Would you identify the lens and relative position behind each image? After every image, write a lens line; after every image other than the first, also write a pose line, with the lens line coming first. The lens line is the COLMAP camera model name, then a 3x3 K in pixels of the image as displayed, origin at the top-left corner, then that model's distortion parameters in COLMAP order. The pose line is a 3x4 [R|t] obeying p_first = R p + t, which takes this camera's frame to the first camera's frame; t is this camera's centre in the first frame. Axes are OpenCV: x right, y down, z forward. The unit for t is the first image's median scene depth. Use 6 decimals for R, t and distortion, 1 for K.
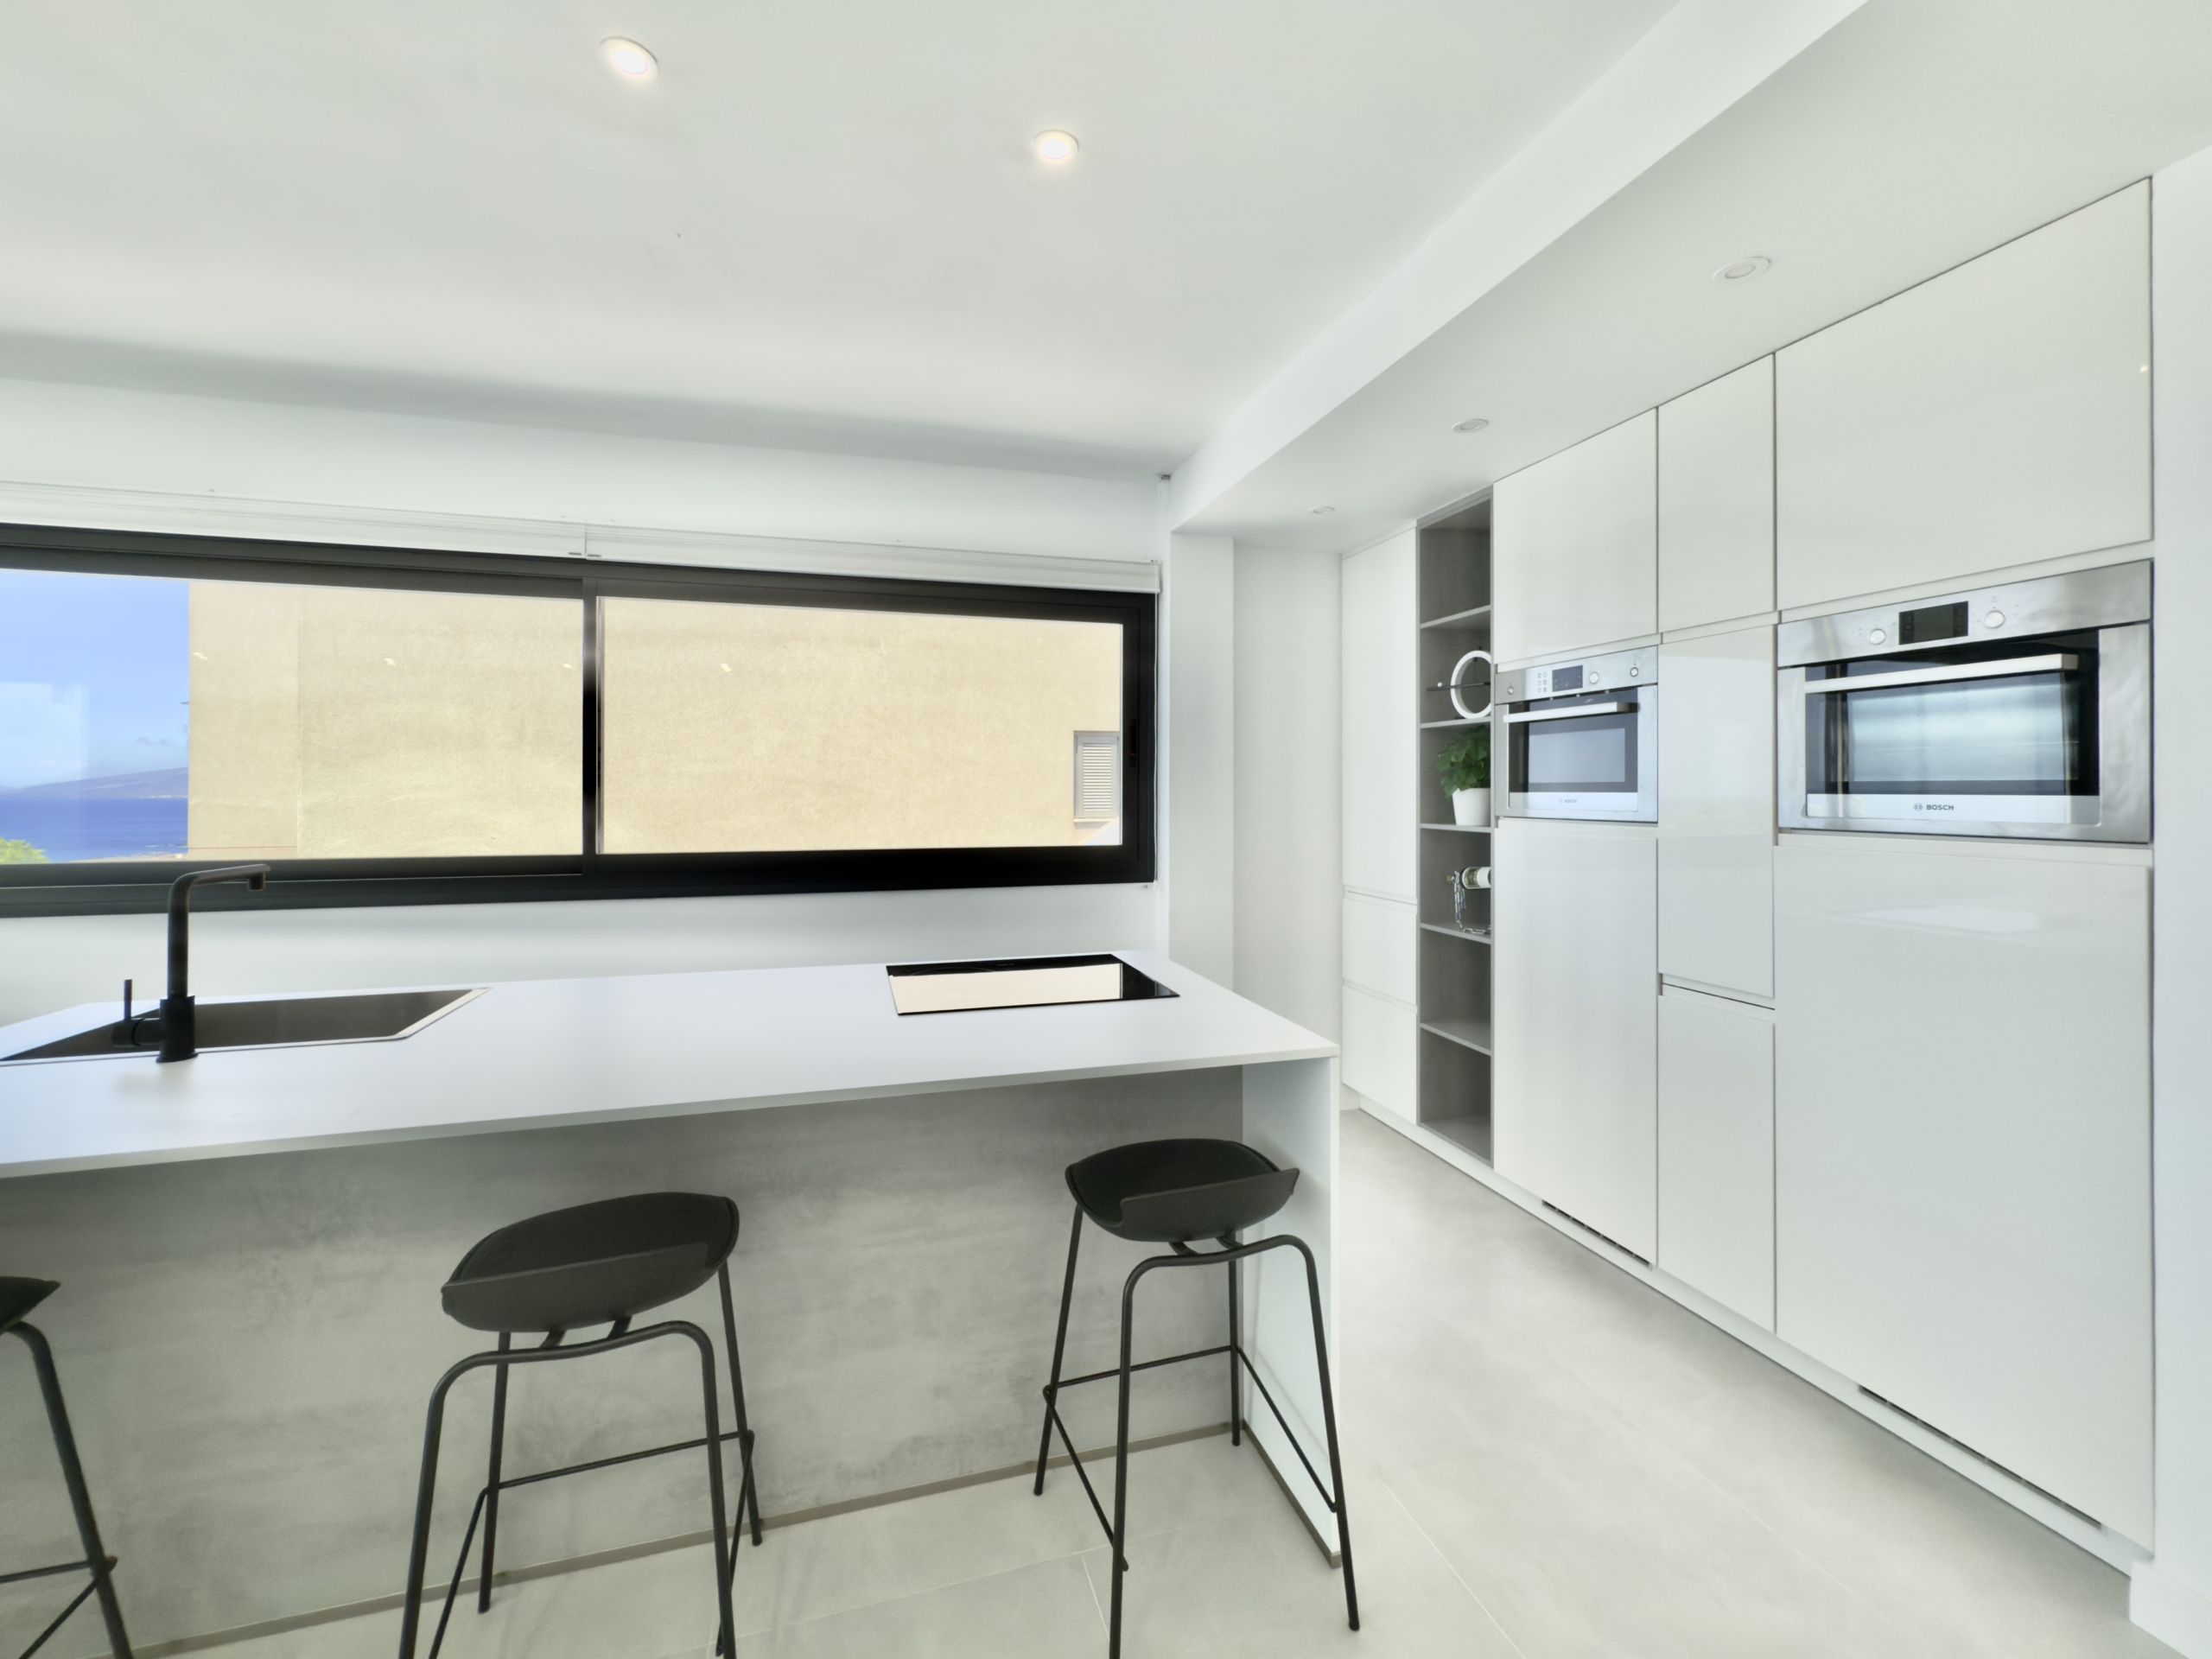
lens RADIAL K [[903.2, 0, 1064.5], [0, 903.2, 784.6], [0, 0, 1]] dist [0.012933, -0.004989]
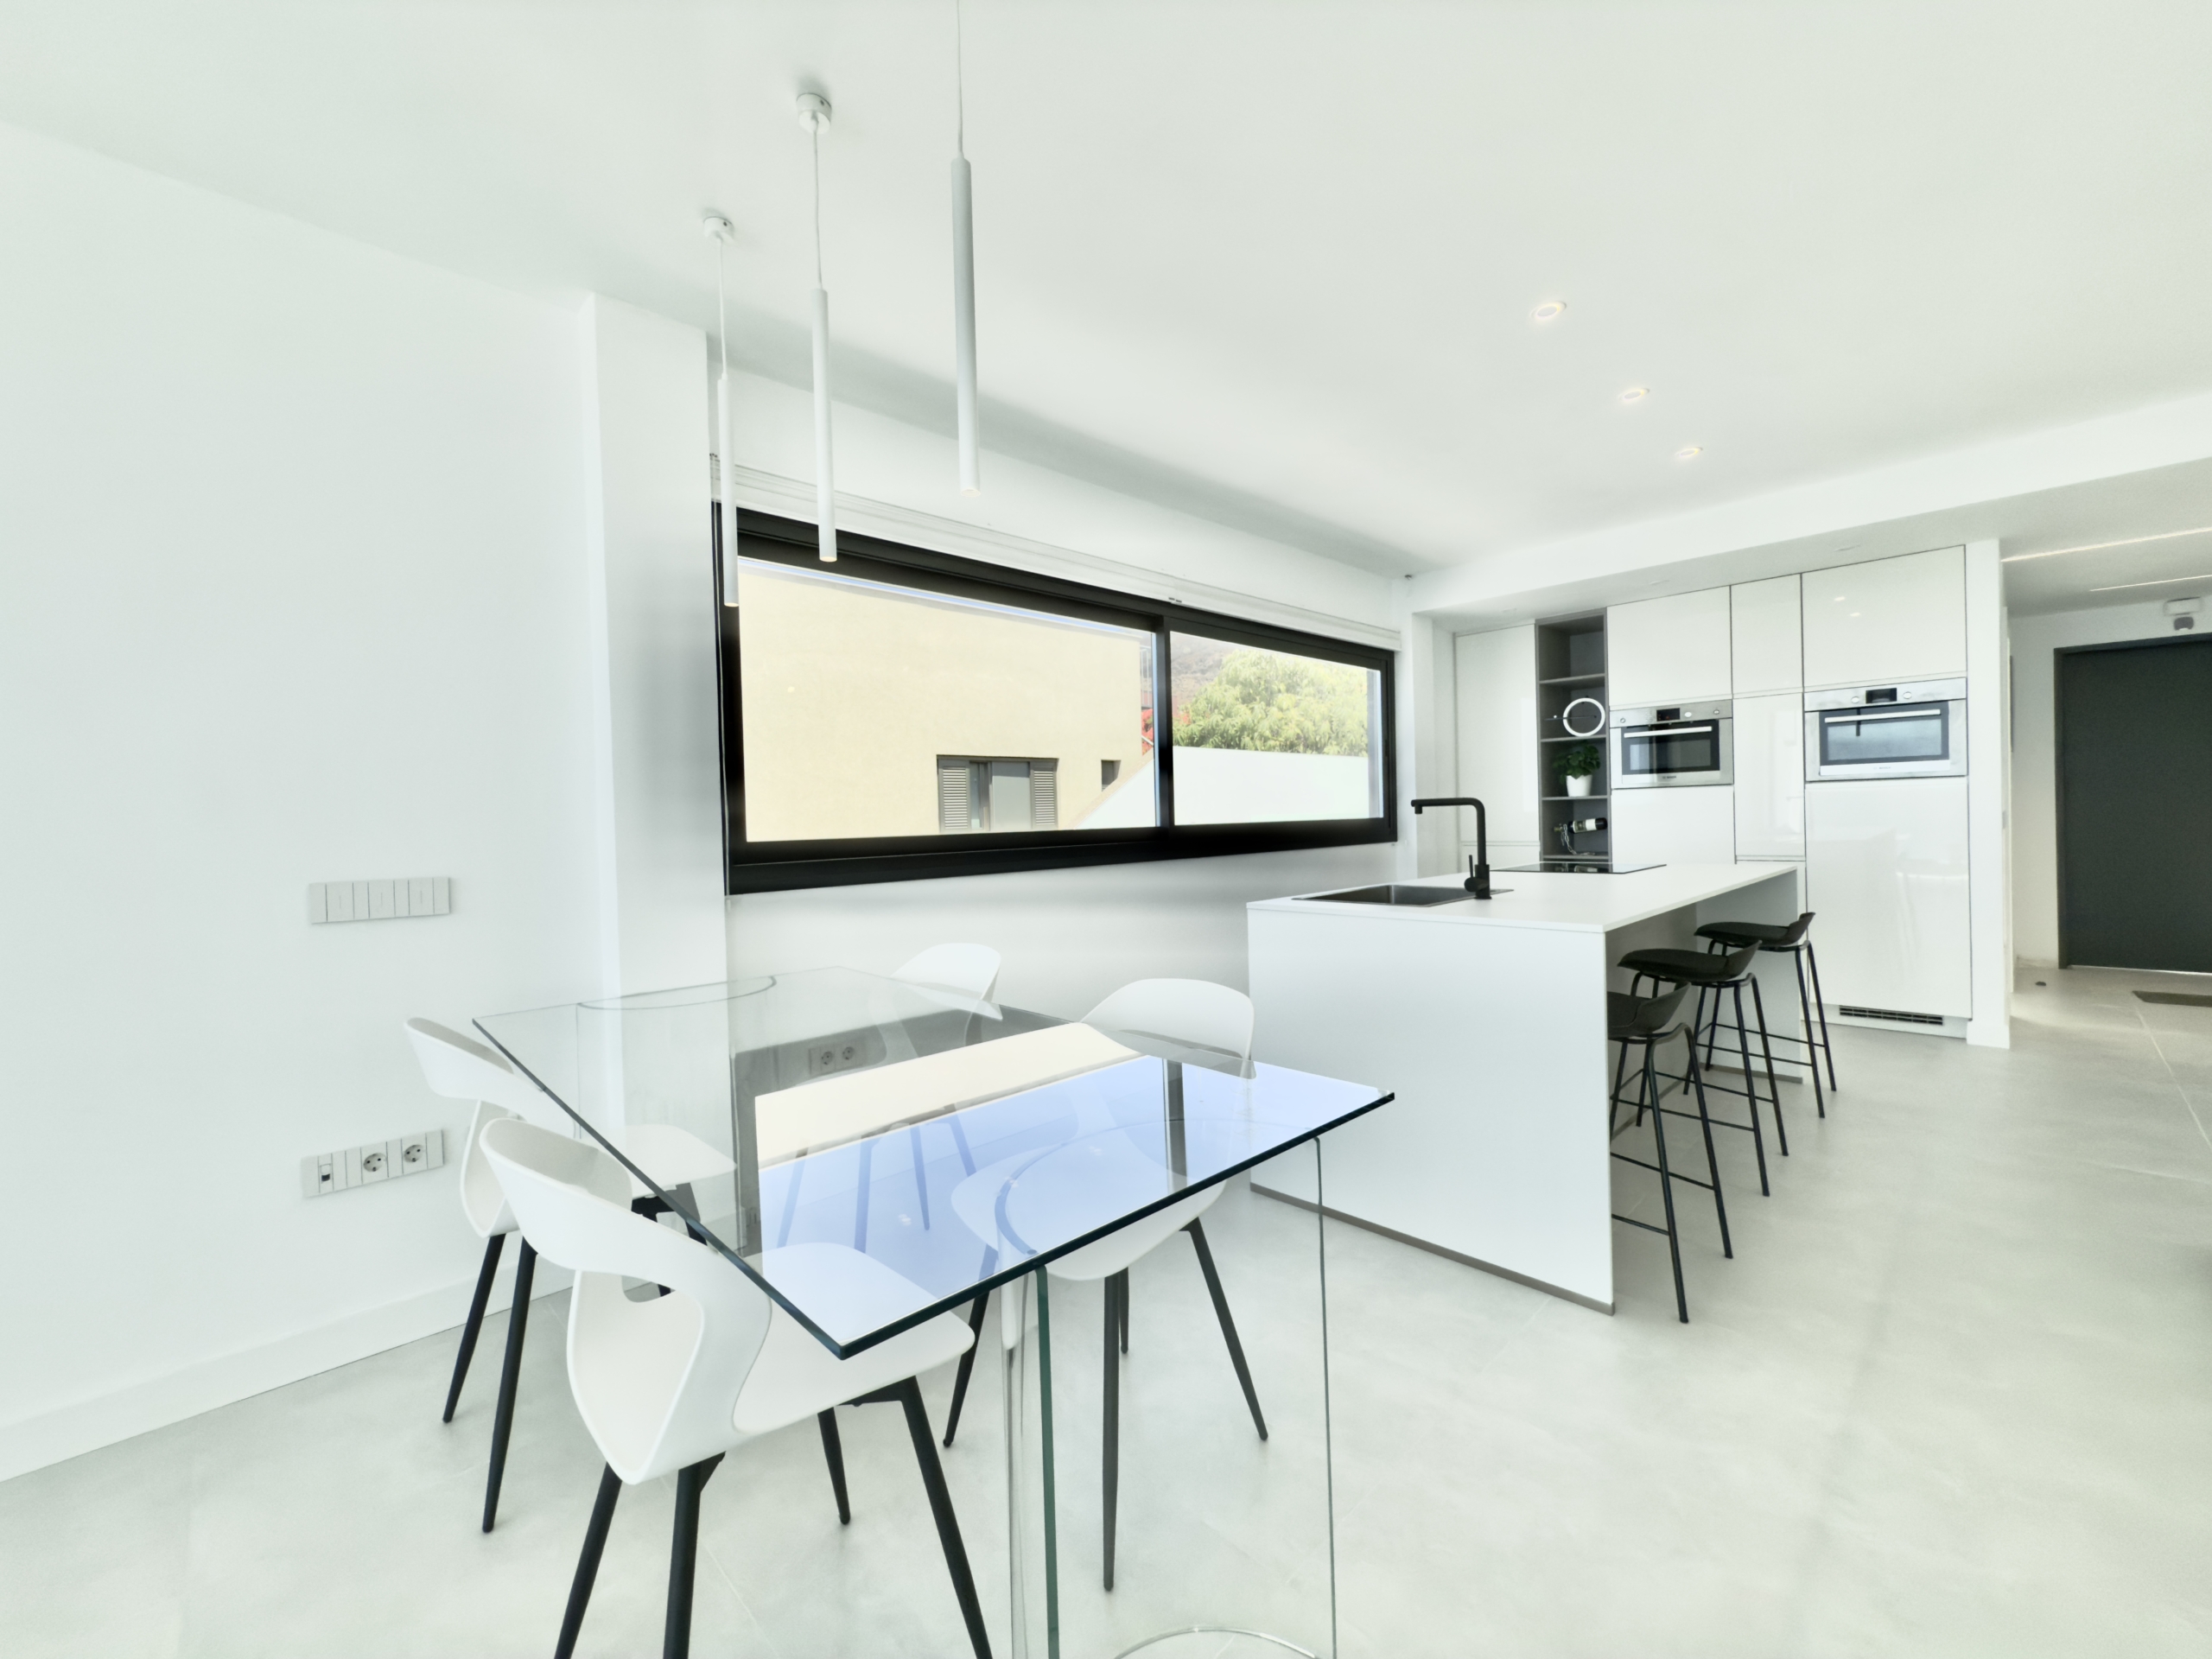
lens RADIAL K [[903.2, 0, 1089.9], [0, 903.2, 825.7], [0, 0, 1]] dist [0.012933, -0.004989]
pose [[0.878391, -0.028323, 0.477103, -1.256989], [0.025436, 0.999598, 0.012510, 0.056555], [-0.477265, 0.001147, 0.878758, -0.104570]]
